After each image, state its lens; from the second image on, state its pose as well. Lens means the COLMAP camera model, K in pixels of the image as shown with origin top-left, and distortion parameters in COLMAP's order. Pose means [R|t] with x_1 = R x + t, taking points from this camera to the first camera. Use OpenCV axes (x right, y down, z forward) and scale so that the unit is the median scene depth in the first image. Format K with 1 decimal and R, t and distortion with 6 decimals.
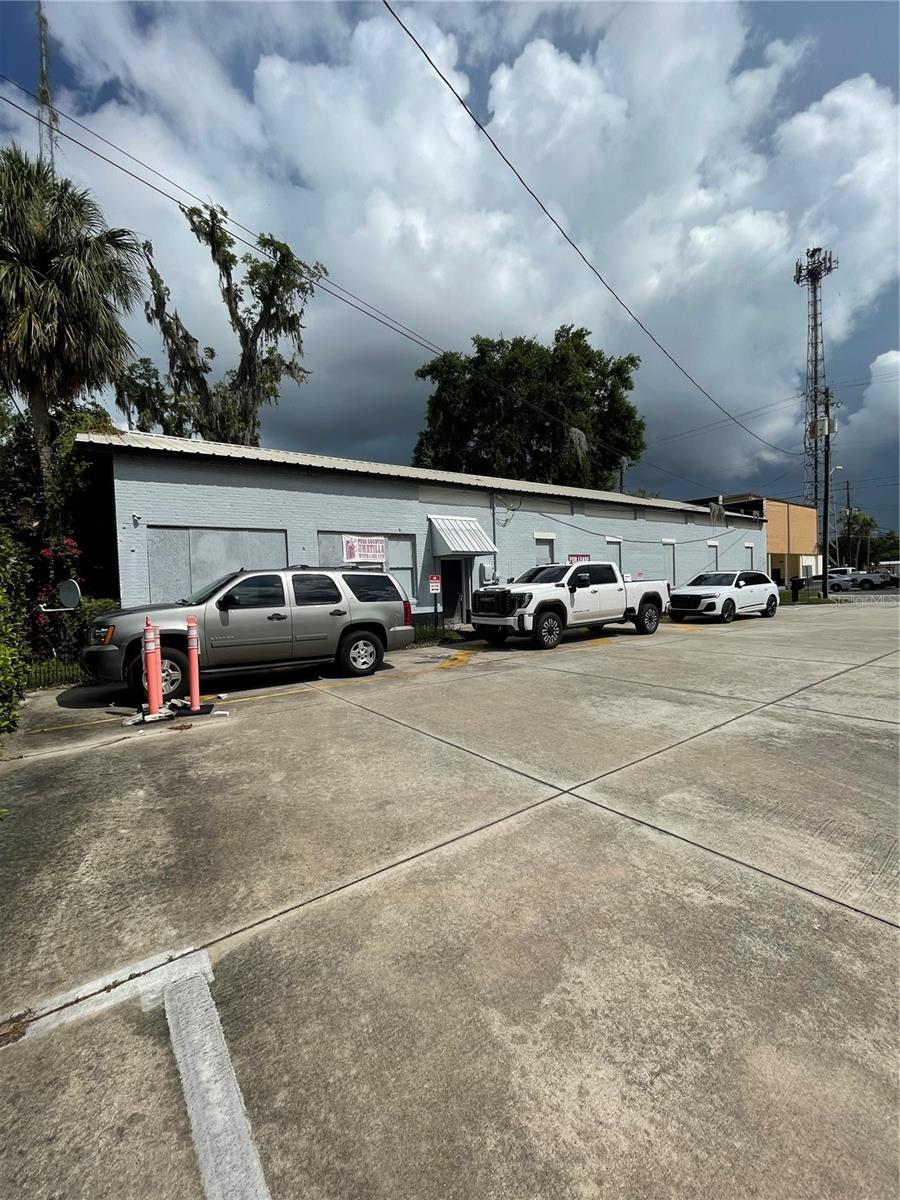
lens RADIAL K [[486.6, 0, 452.6], [0, 486.6, 600.1], [0, 0, 1]] dist [-0.004434, 0.004351]
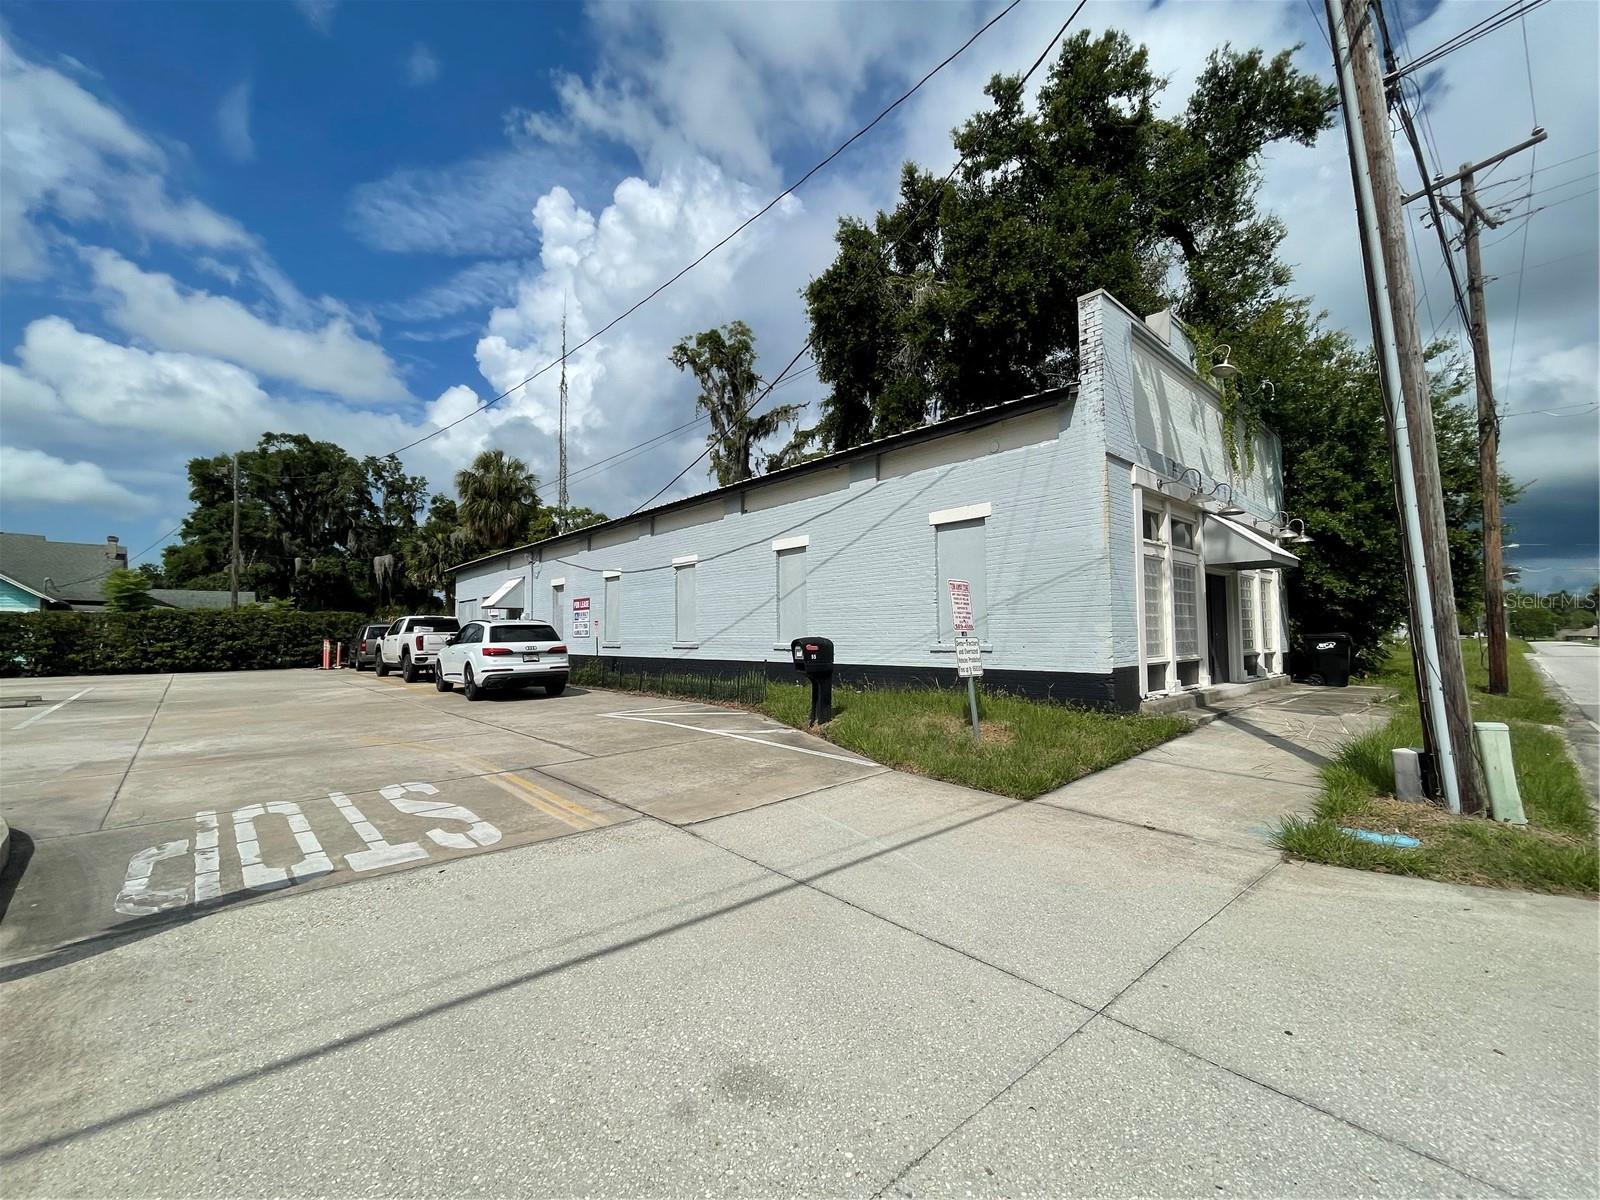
lens RADIAL K [[647.4, 0, 801.3], [0, 647.4, 606.7], [0, 0, 1]] dist [0.000266, -0.000342]
pose [[0.094349, -0.006694, -0.995517, 2.375497], [-0.026054, 0.999618, -0.009190, -0.133032], [0.995198, 0.026804, 0.094138, 2.134931]]
